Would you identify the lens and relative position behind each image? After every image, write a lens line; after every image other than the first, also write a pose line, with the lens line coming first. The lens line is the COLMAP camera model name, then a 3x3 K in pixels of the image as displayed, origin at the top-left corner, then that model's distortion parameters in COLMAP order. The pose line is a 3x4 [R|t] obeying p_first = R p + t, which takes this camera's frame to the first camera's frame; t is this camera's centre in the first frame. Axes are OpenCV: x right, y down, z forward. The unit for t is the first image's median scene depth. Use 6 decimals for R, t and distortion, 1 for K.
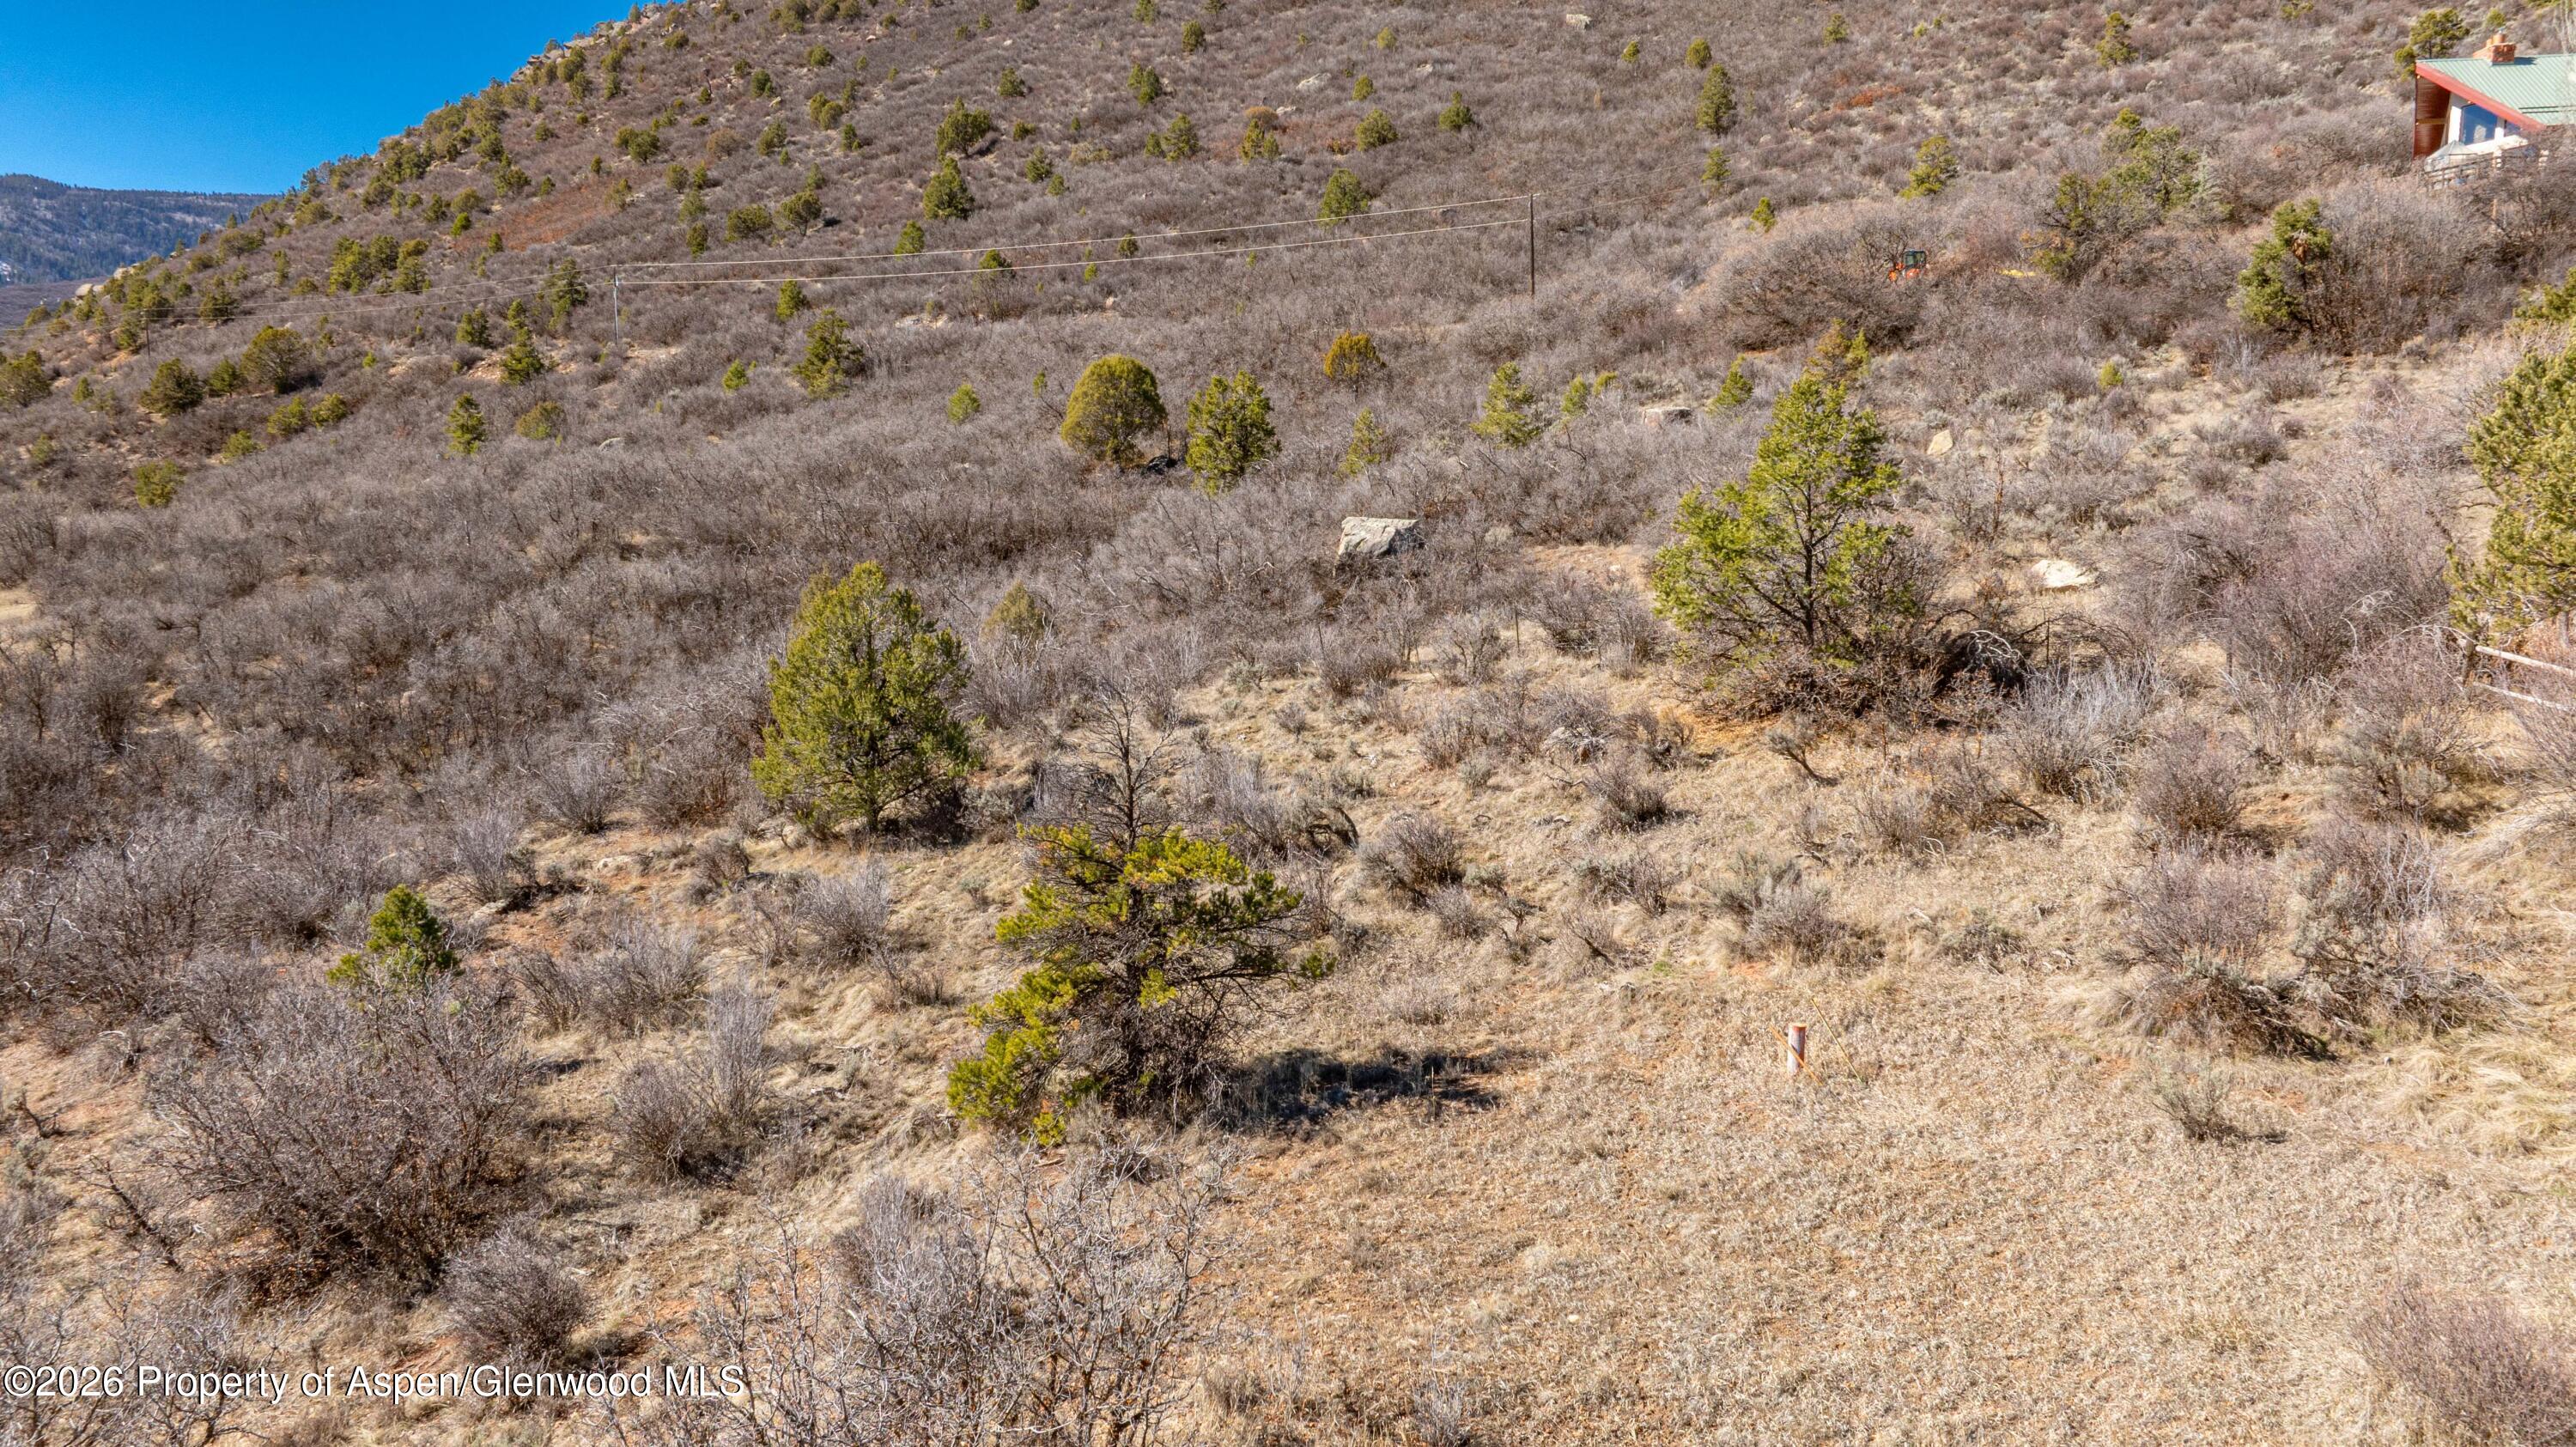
lens RADIAL K [[1788.2, 0, 1284.7], [0, 1788.2, 725.2], [0, 0, 1]] dist [-0.039885, 0.035498]
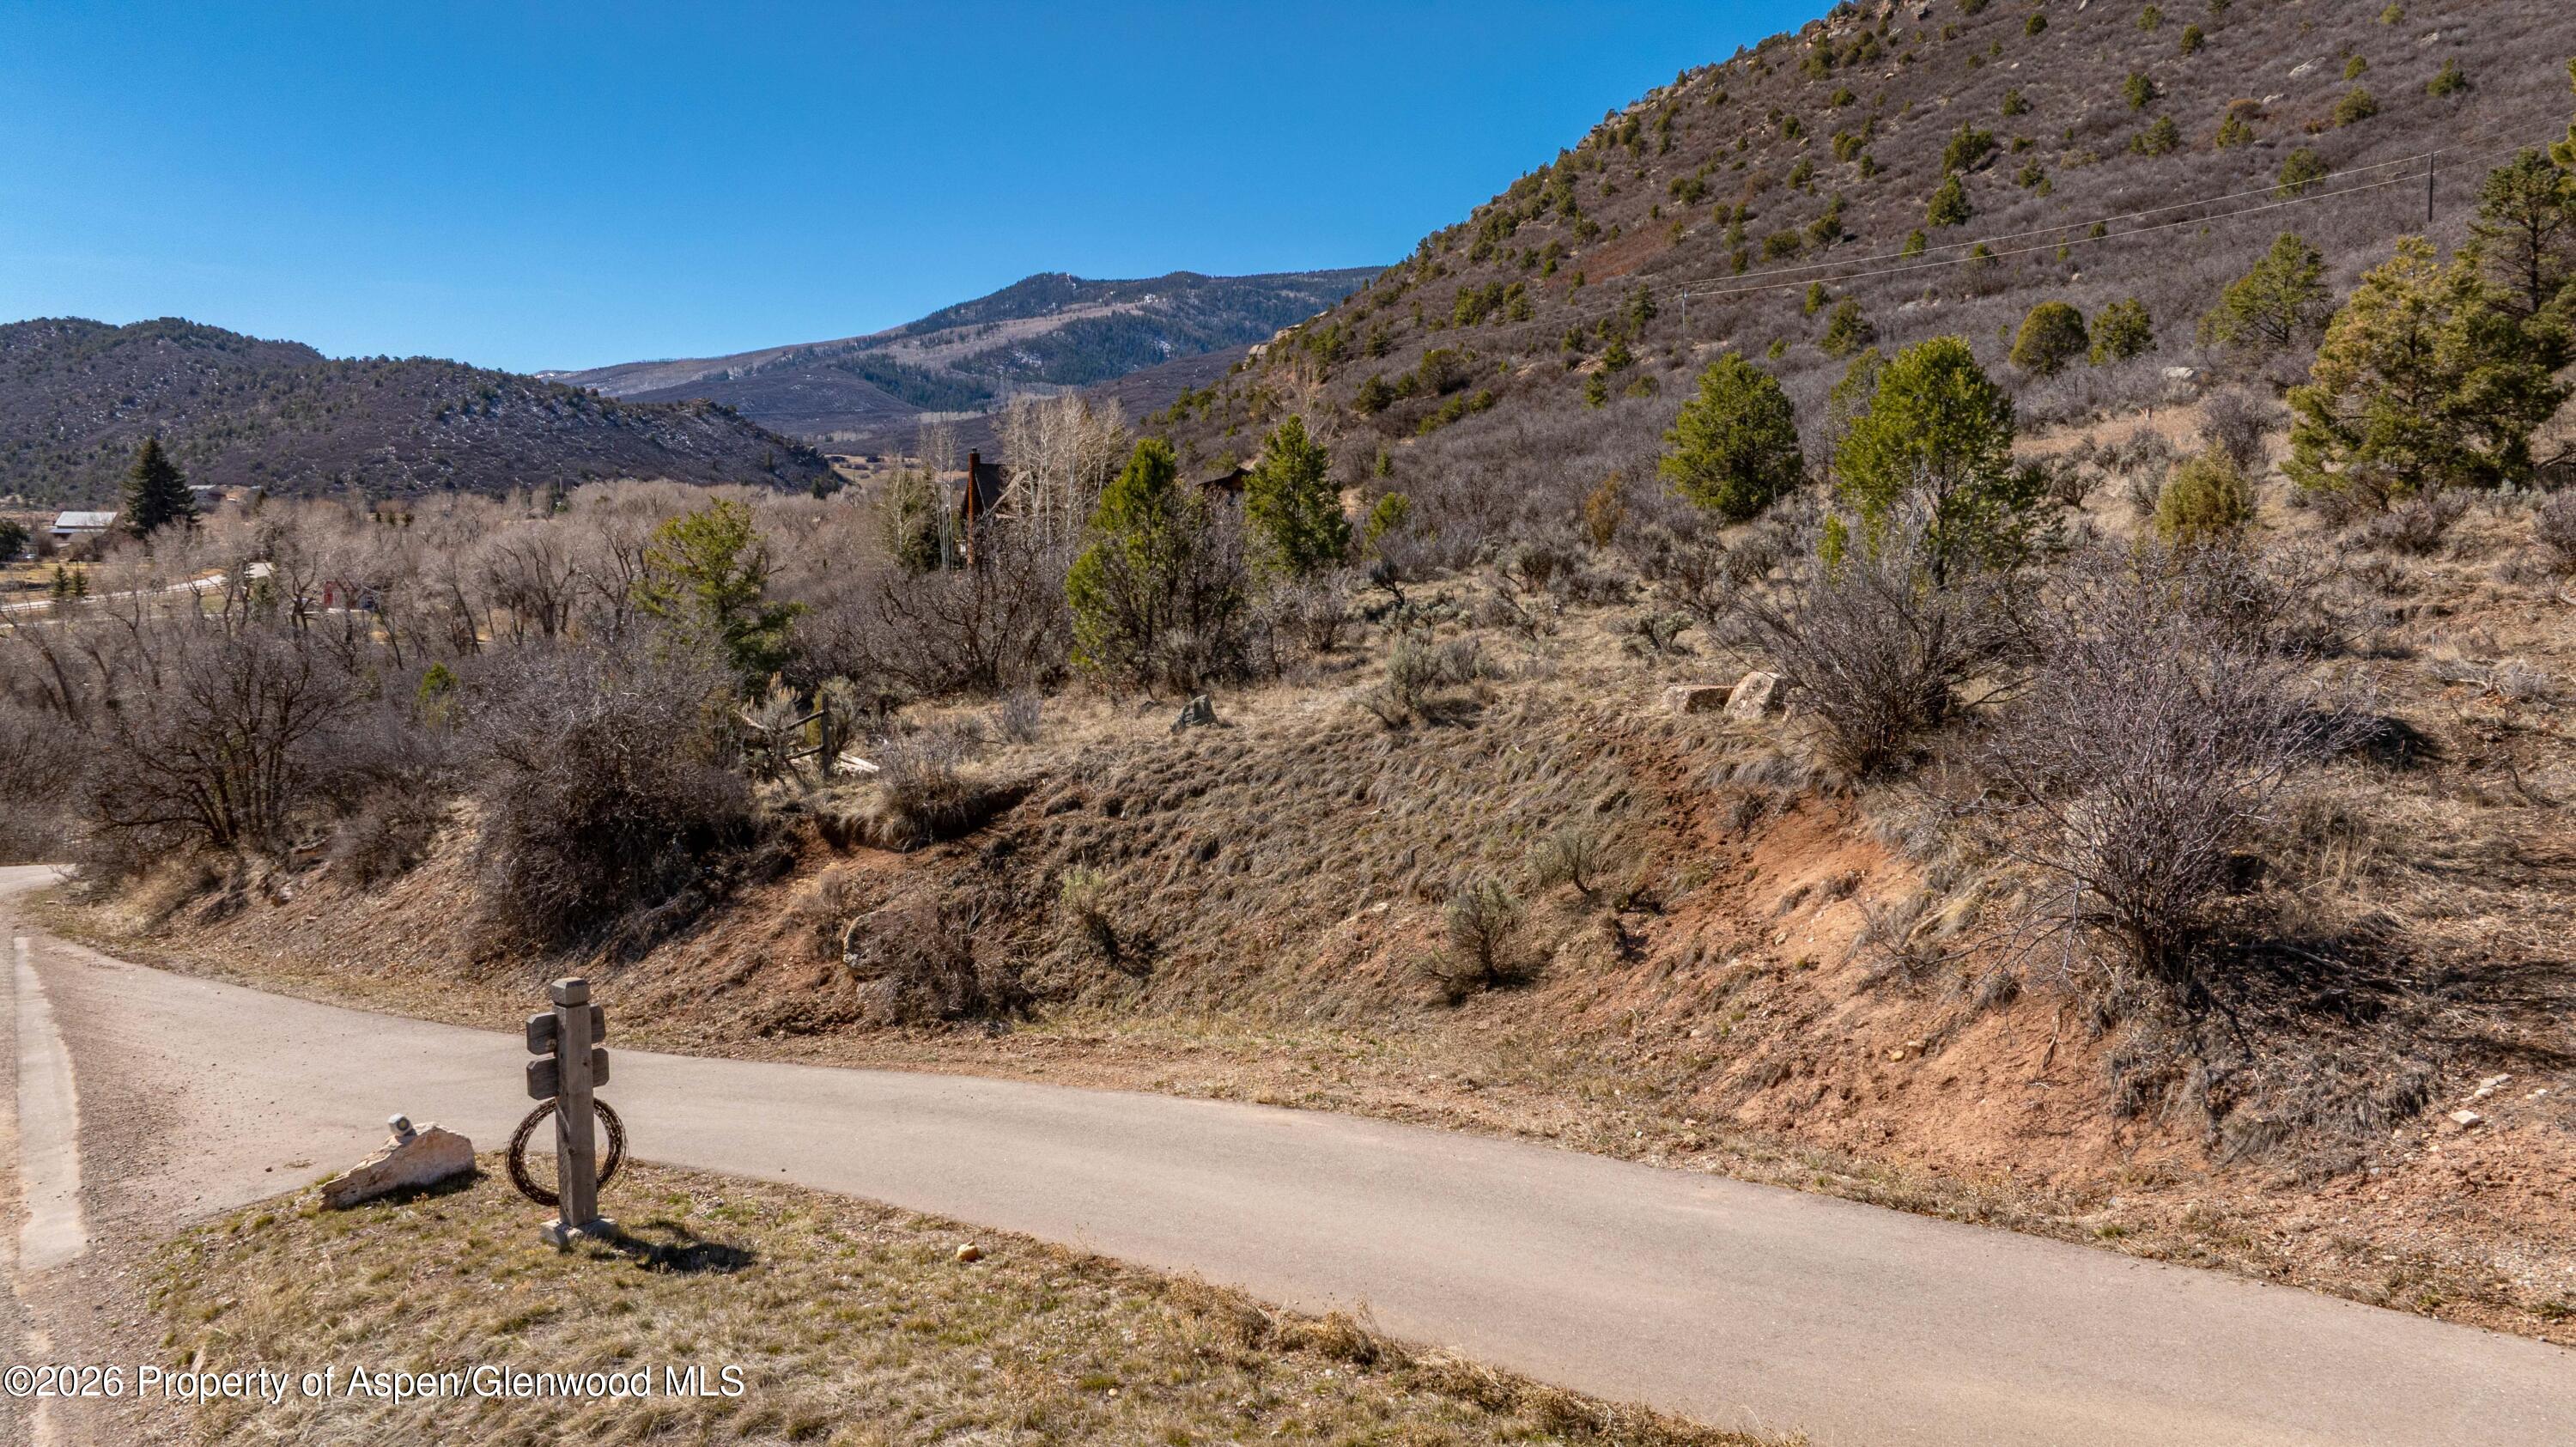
lens RADIAL K [[1788.2, 0, 1301.8], [0, 1788.2, 718.6], [0, 0, 1]] dist [-0.039885, 0.035498]
pose [[0.860182, 0.038924, -0.508499, 0.051290], [-0.049141, 0.998770, -0.006673, 0.068390], [0.507614, 0.030728, 0.861037, -0.214965]]
